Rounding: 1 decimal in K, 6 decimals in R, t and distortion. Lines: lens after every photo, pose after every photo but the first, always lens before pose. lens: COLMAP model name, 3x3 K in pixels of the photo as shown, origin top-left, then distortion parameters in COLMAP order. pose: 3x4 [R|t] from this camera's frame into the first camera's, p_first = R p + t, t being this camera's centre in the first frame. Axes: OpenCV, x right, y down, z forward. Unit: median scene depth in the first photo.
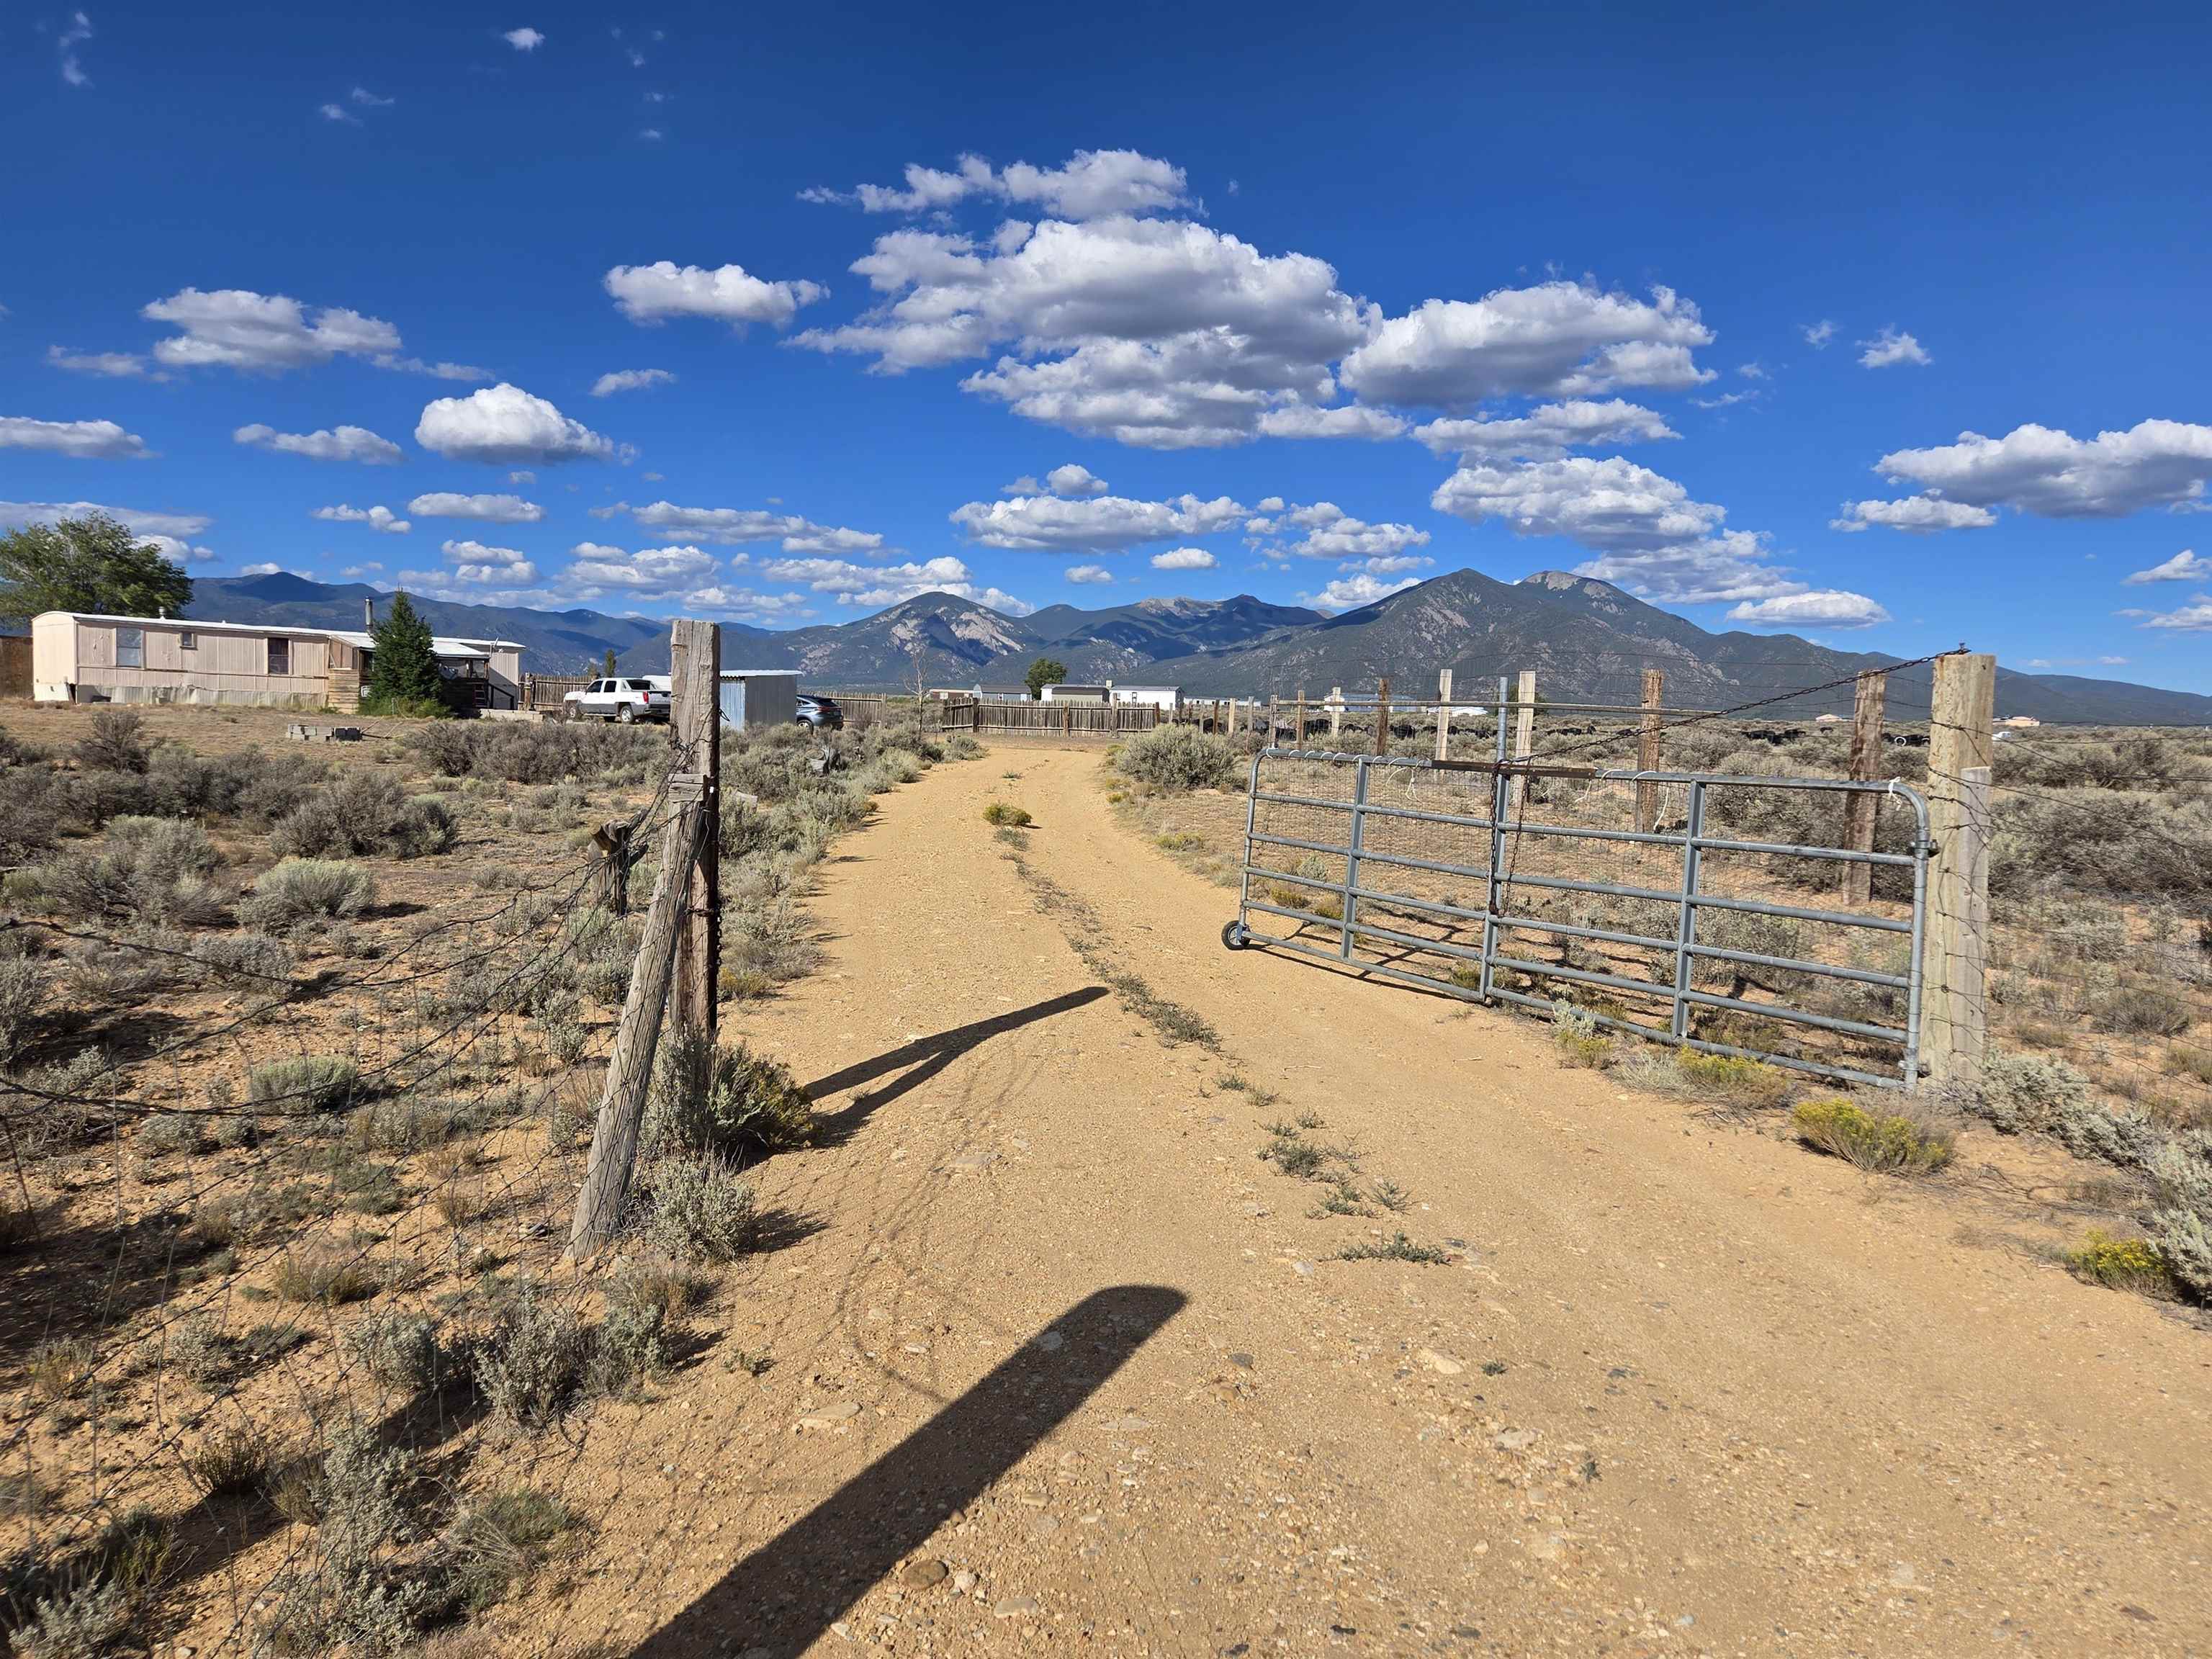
lens RADIAL K [[1609.6, 0, 1113.2], [0, 1609.6, 819.1], [0, 0, 1]] dist [0.064096, -0.047732]
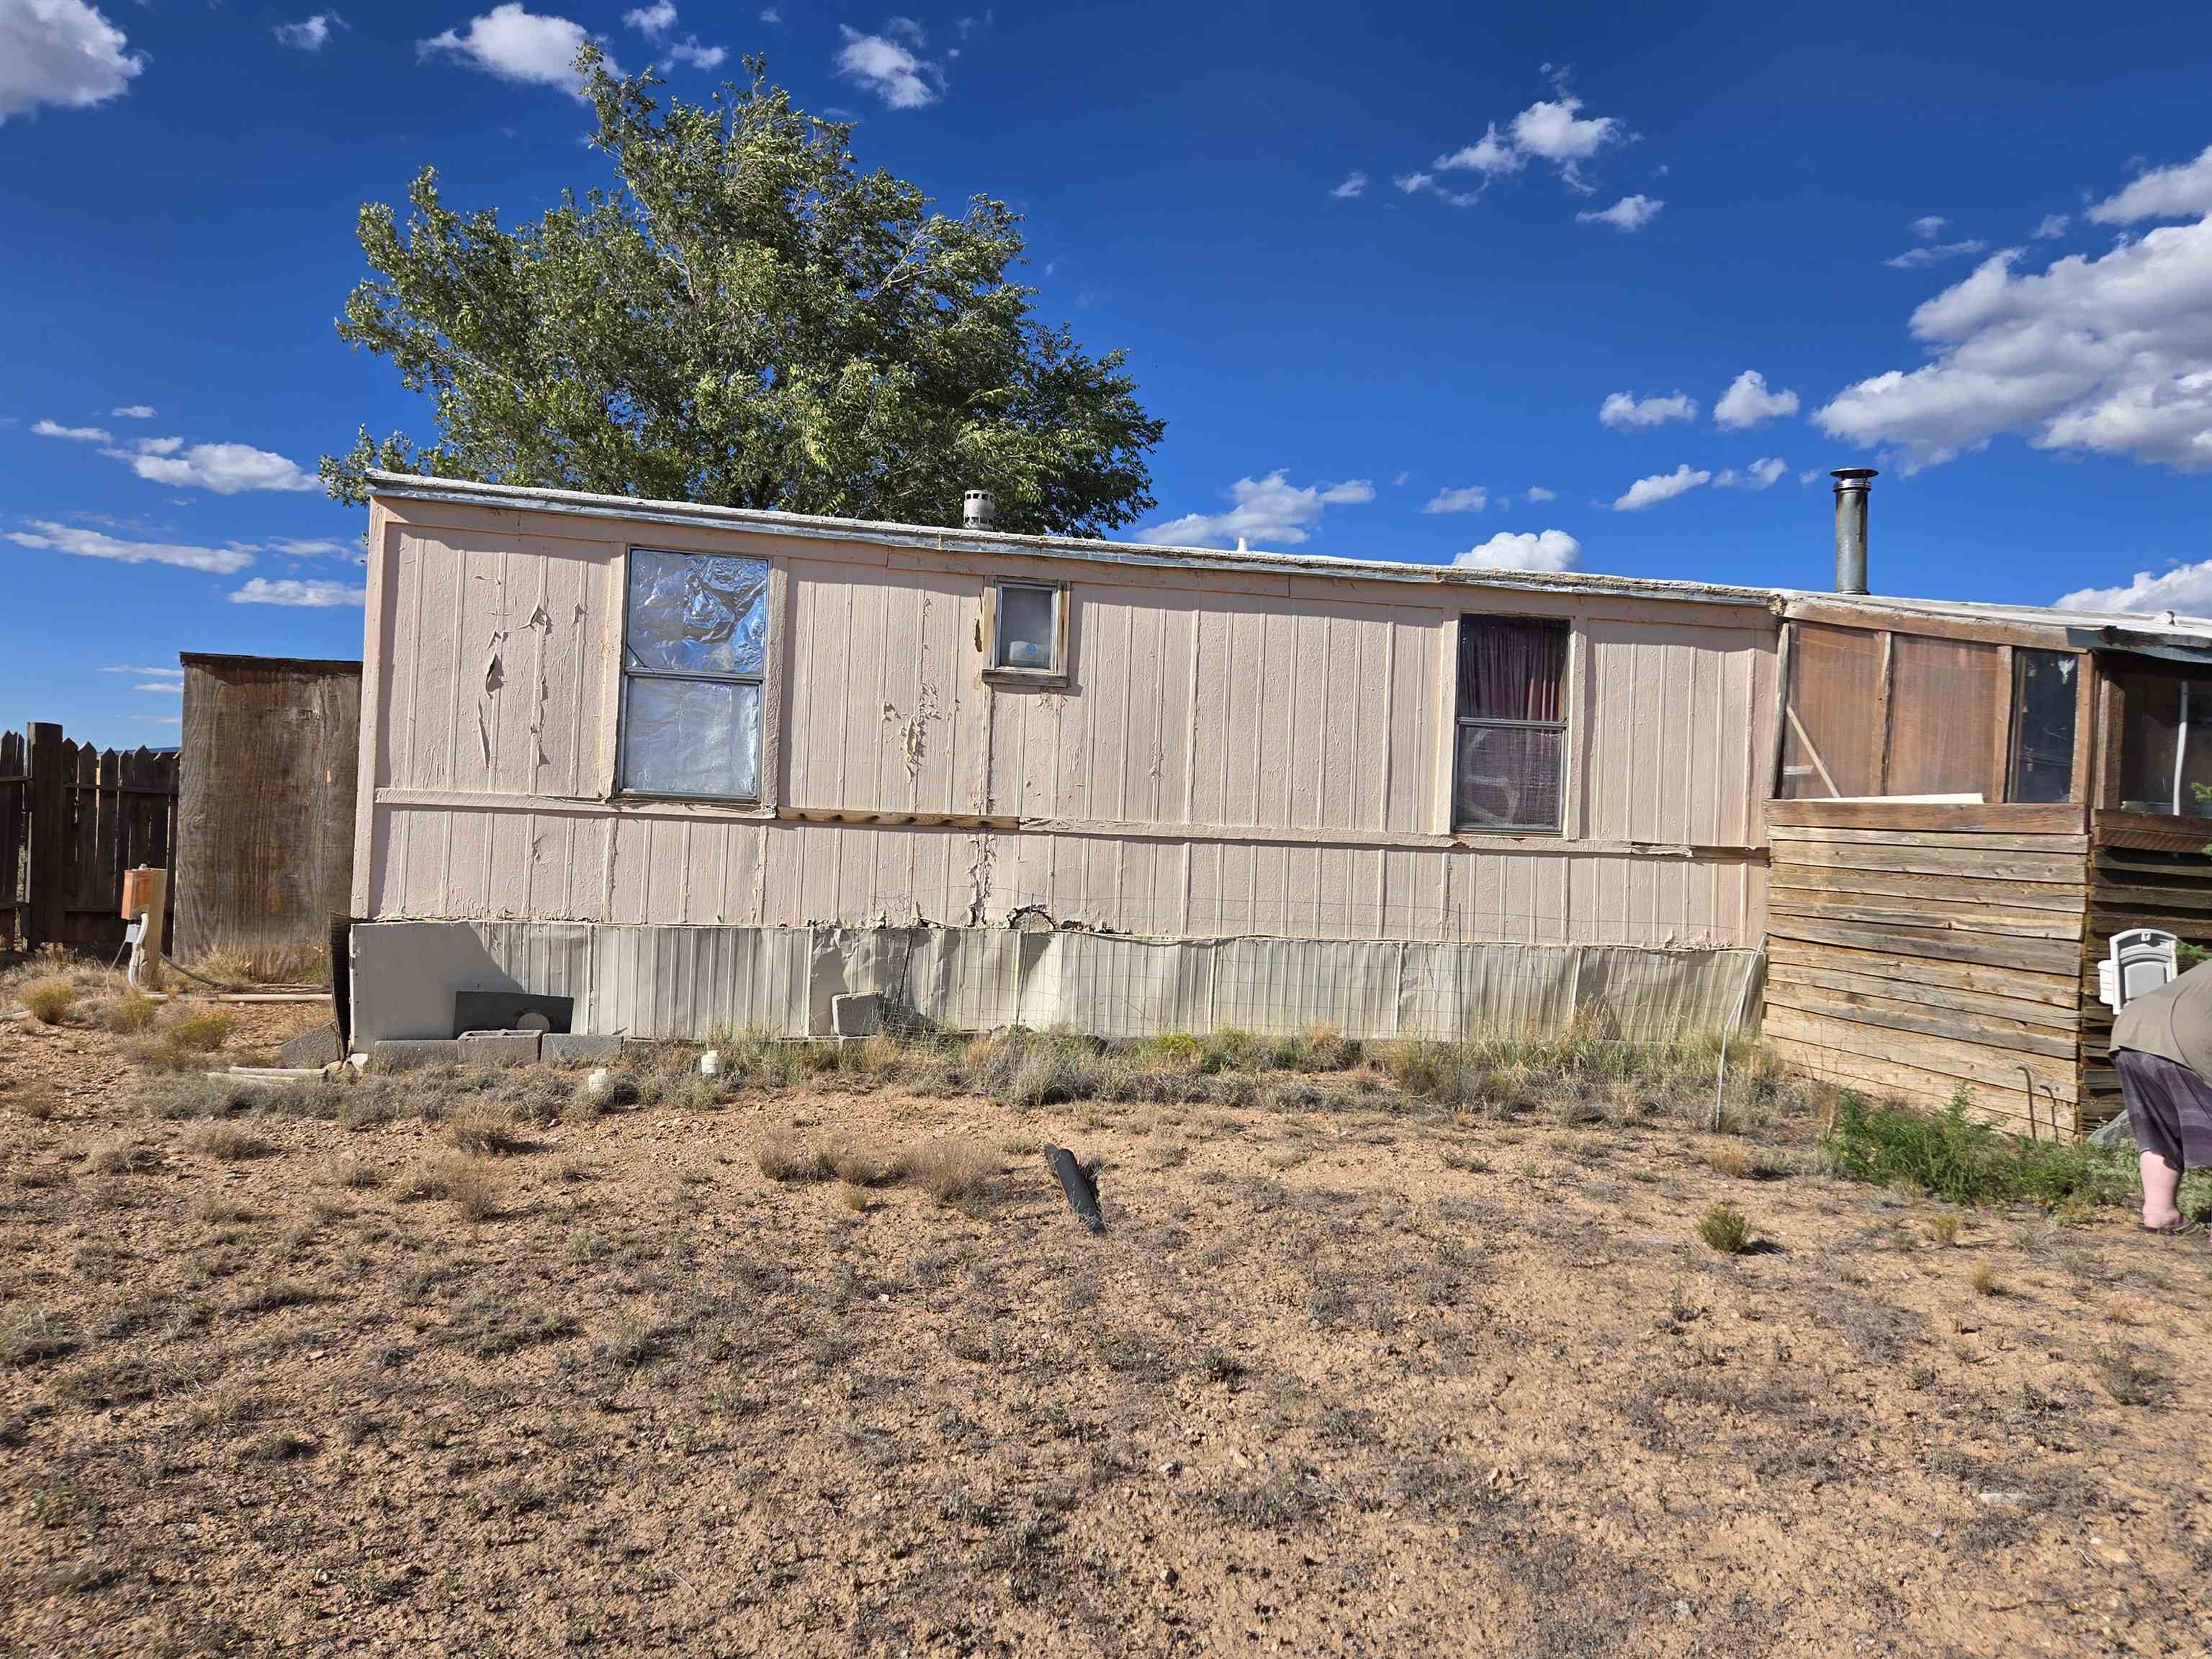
lens RADIAL K [[1609.6, 0, 1113.2], [0, 1609.6, 819.1], [0, 0, 1]] dist [0.064096, -0.047732]
pose [[0.831411, -0.002372, -0.555652, -0.891557], [-0.046192, 0.996235, -0.073368, -0.151197], [0.553734, 0.086666, 0.828171, 1.657772]]
